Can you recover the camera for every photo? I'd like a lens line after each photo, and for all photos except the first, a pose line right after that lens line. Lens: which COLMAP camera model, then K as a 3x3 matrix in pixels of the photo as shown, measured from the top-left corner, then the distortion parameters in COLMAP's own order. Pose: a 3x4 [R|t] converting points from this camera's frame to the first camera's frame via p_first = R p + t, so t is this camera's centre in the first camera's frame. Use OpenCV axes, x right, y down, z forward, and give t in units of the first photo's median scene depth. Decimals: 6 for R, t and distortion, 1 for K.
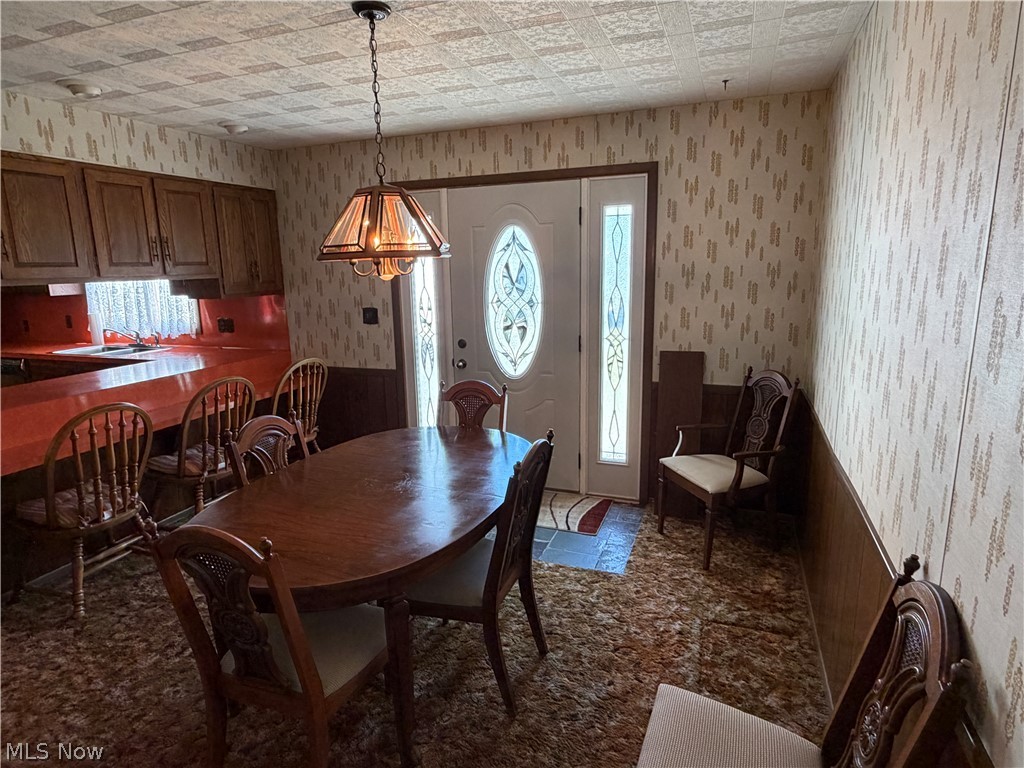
lens RADIAL K [[595.6, 0, 512.2], [0, 595.6, 386.6], [0, 0, 1]] dist [0.002245, -0.000224]
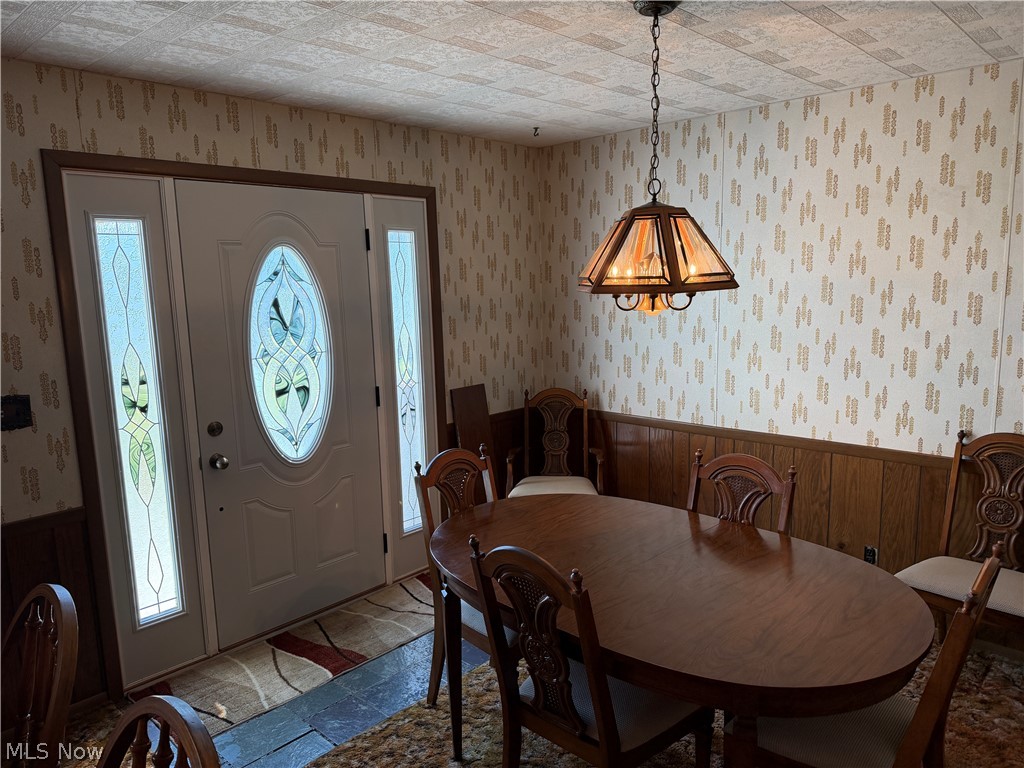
lens RADIAL K [[724.3, 0, 513.3], [0, 724.3, 390.7], [0, 0, 1]] dist [0.061744, -0.084559]
pose [[0.369176, -0.133454, 0.919728, -0.706488], [0.198471, 0.978127, 0.062263, -0.103343], [-0.907920, 0.159553, 0.387588, 0.448910]]
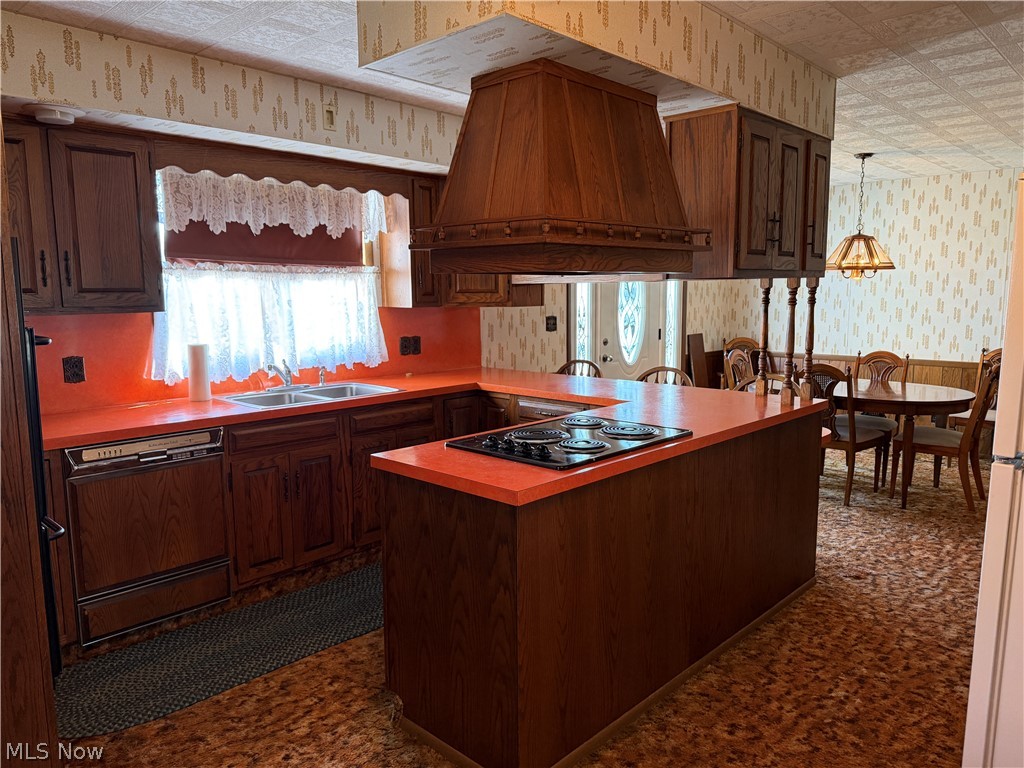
lens RADIAL K [[724.3, 0, 516.8], [0, 724.3, 388.7], [0, 0, 1]] dist [0.061744, -0.084559]
pose [[0.378565, -0.105935, 0.919492, -1.655587], [0.180573, 0.982793, 0.038884, -0.073380], [-0.907789, 0.151316, 0.391180, 0.633478]]
